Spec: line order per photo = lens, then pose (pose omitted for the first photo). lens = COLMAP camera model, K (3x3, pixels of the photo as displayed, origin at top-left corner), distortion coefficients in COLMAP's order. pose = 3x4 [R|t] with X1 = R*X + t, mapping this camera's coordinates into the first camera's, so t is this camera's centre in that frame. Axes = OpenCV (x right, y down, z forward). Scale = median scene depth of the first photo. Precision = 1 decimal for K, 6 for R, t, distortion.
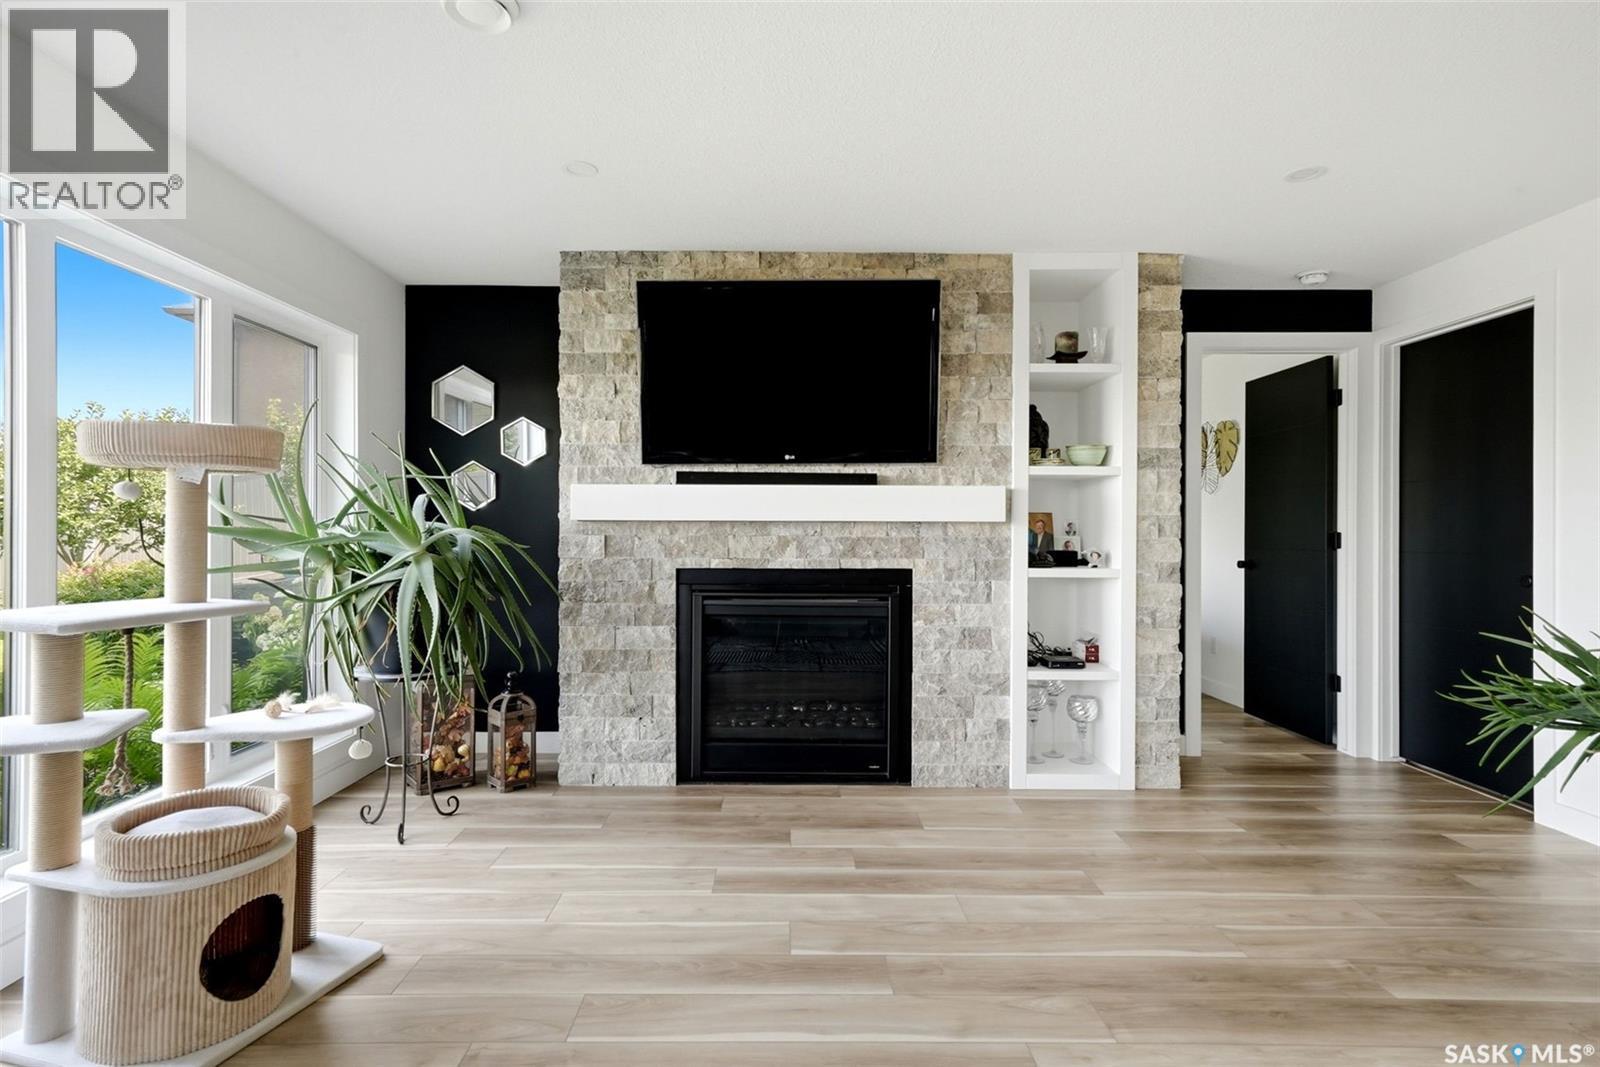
lens RADIAL K [[819.6, 0, 798.1], [0, 819.6, 531.3], [0, 0, 1]] dist [-0.004046, -0.000227]
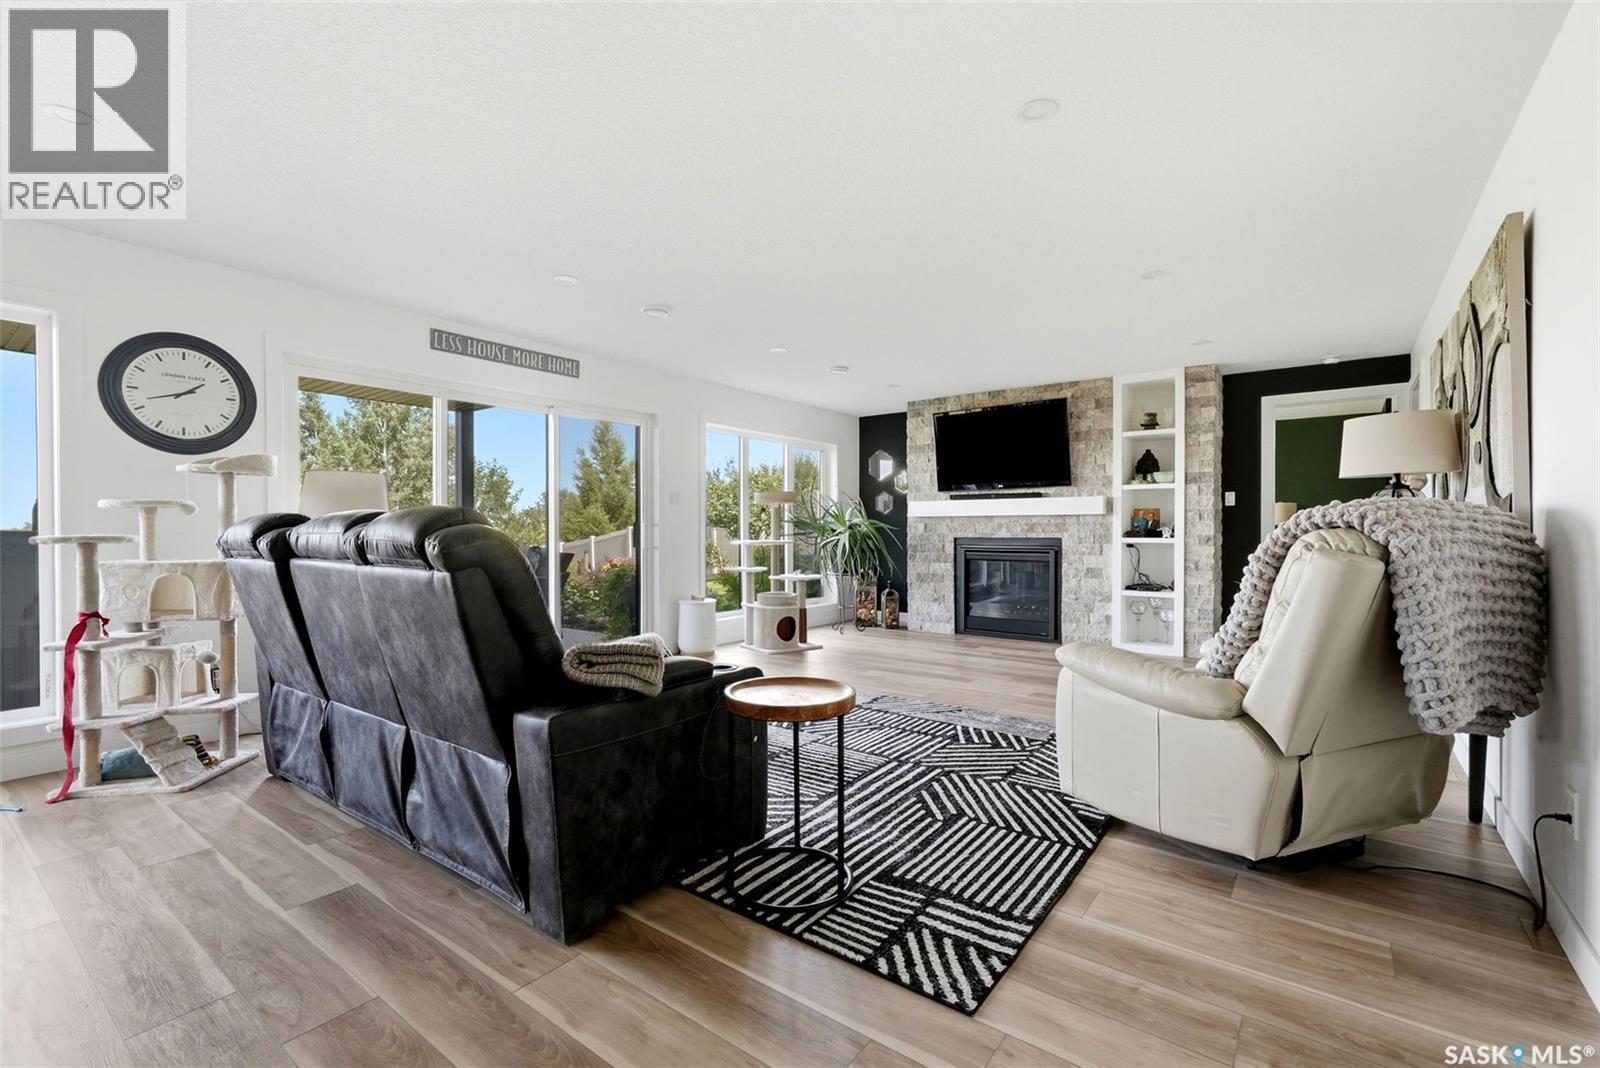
lens RADIAL K [[709.6, 0, 800.5], [0, 709.6, 532.1], [0, 0, 1]] dist [-0.000076, -0.000002]
pose [[0.798403, -0.003213, -0.602115, 0.684596], [0.005249, 0.999985, 0.001624, 0.024733], [0.602100, -0.004457, 0.798408, -0.800444]]
